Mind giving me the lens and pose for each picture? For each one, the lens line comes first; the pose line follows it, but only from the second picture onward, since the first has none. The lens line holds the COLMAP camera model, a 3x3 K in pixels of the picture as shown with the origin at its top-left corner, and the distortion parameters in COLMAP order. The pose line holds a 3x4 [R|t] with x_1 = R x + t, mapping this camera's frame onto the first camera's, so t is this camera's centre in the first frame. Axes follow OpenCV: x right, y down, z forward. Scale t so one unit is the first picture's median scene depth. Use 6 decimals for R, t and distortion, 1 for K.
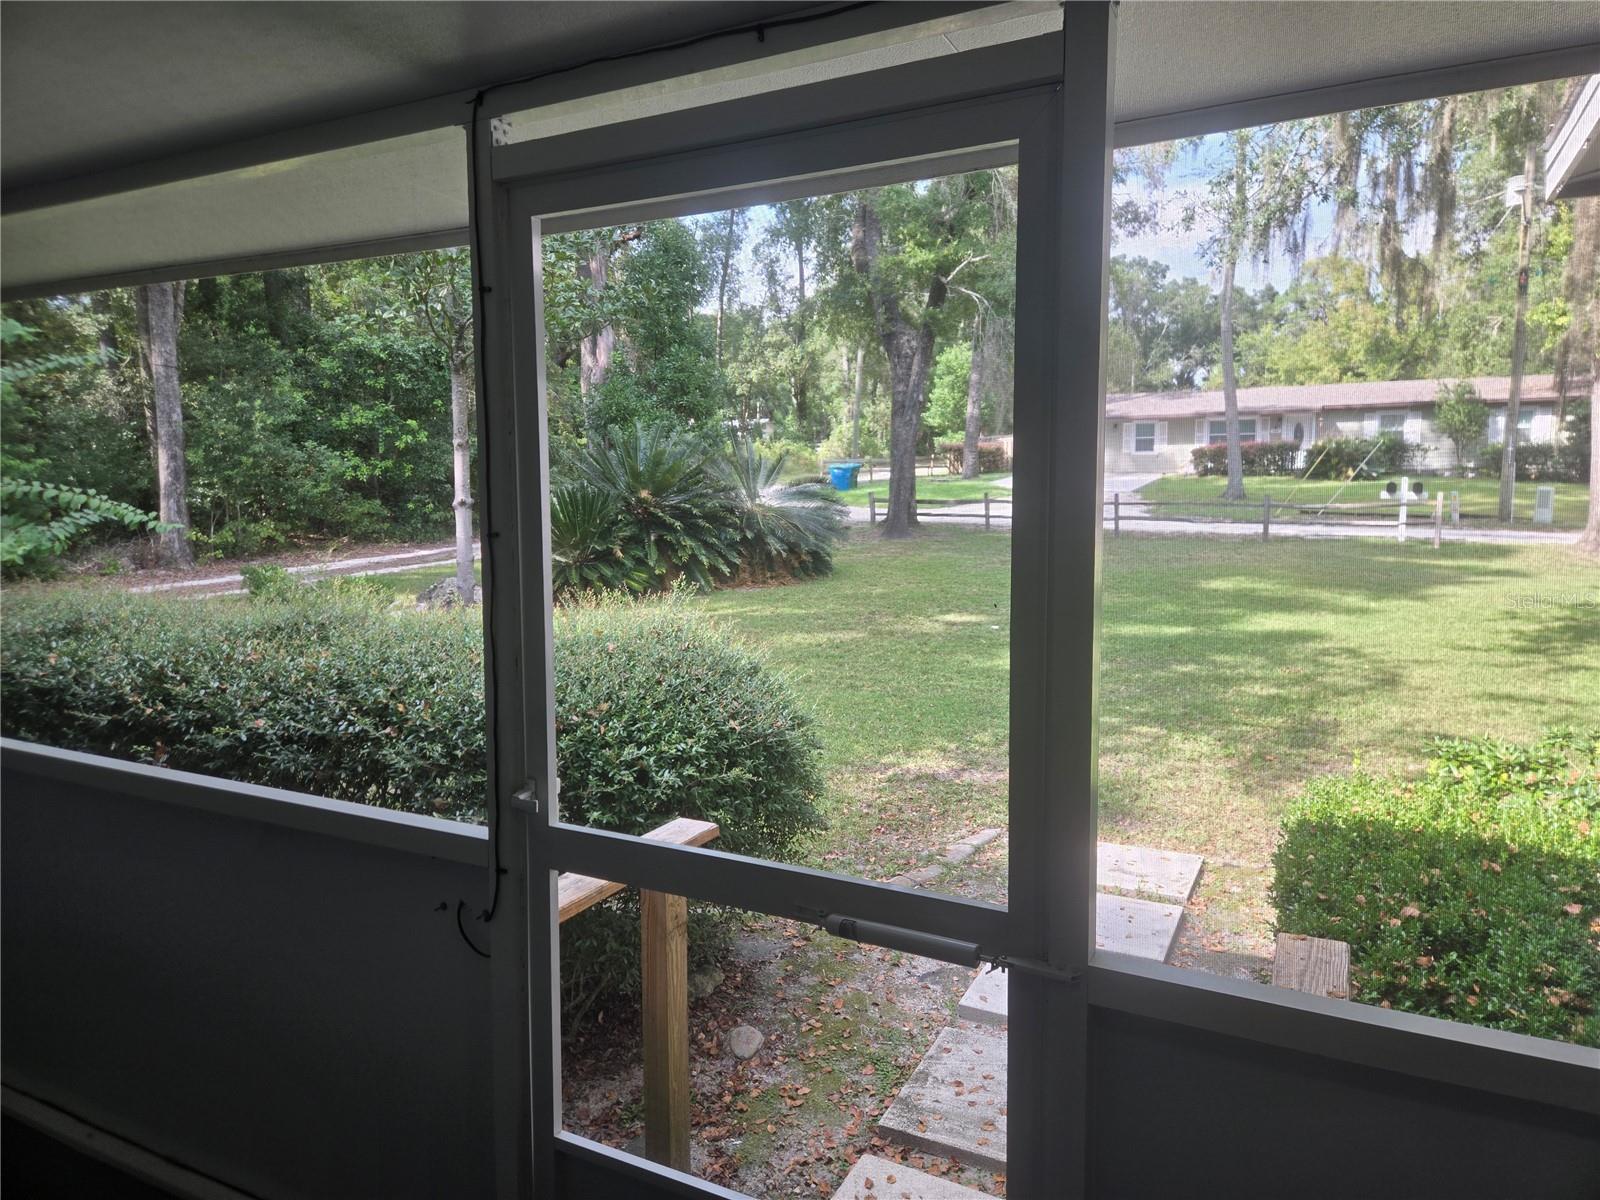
lens RADIAL K [[1072.4, 0, 792.3], [0, 1072.4, 592.9], [0, 0, 1]] dist [0.086052, -0.077244]
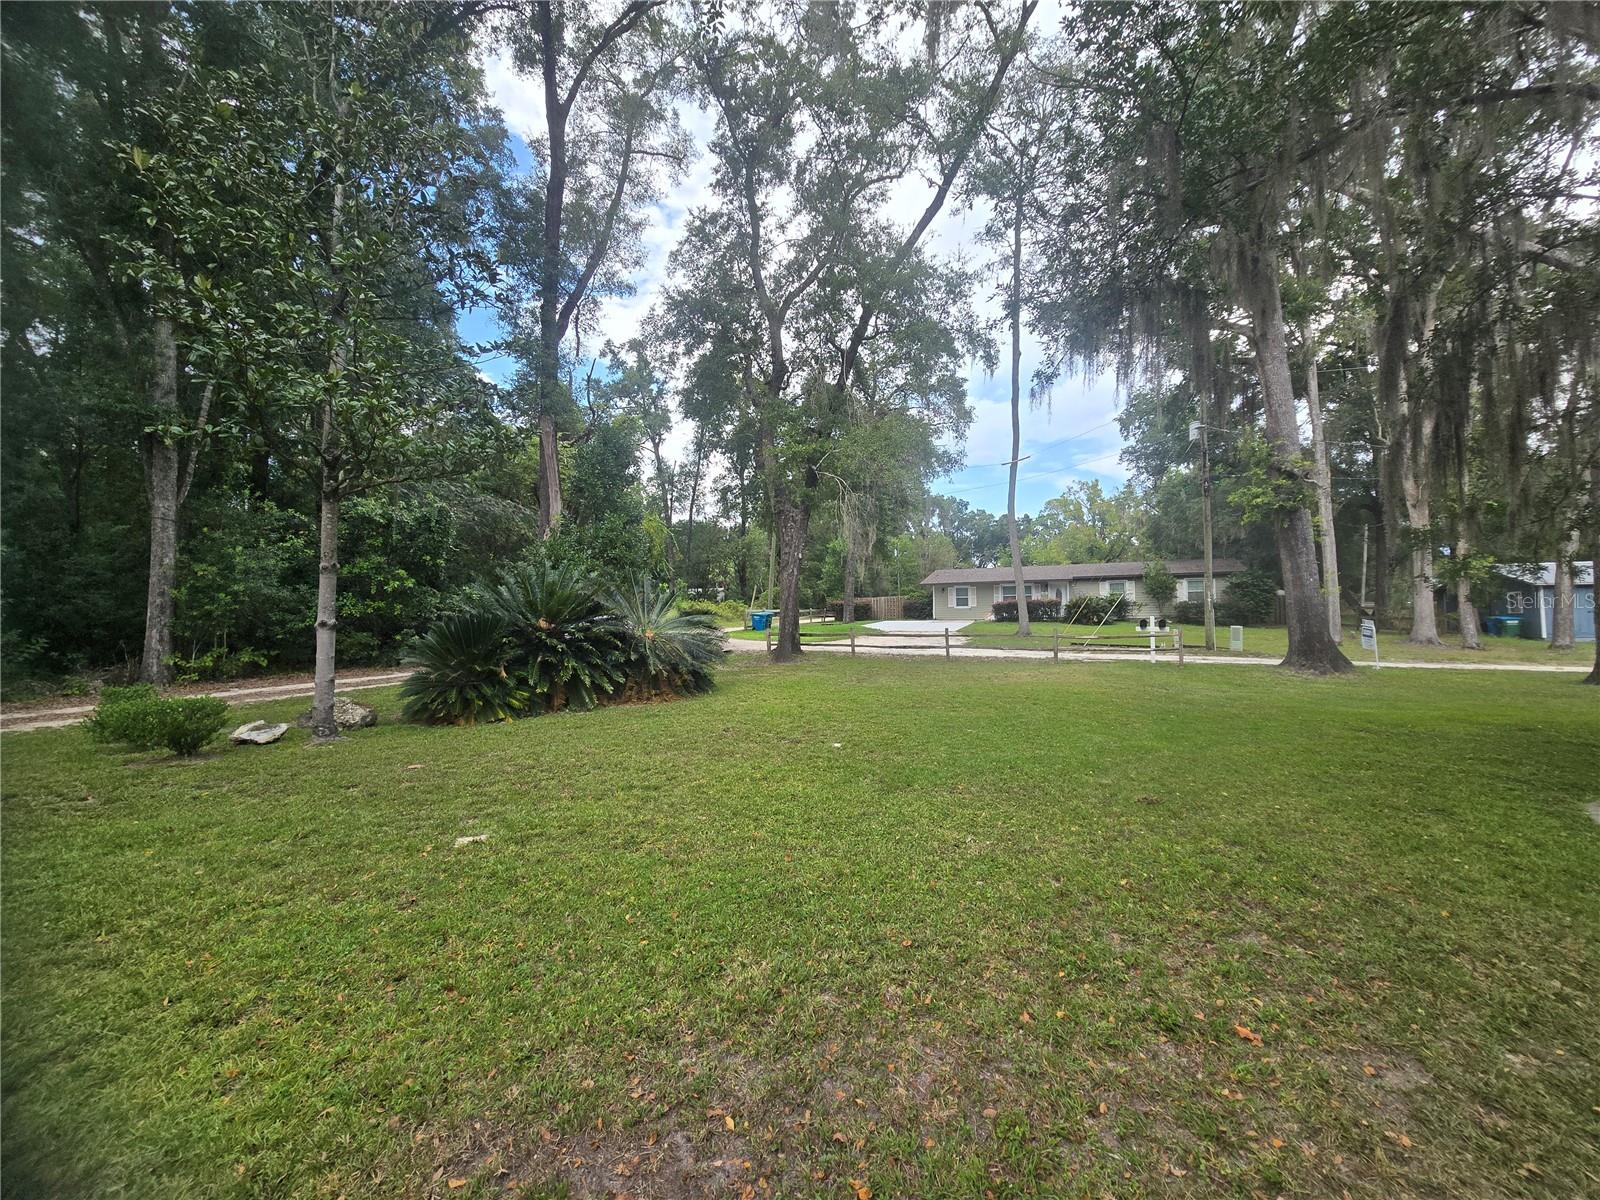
lens RADIAL K [[645.1, 0, 816.2], [0, 645.1, 600.8], [0, 0, 1]] dist [0.000137, 0.000065]
pose [[0.995462, 0.007312, 0.094880, 0.062324], [0.007148, 0.988480, -0.151179, -0.006097], [-0.094892, 0.151172, 0.983942, 0.219777]]
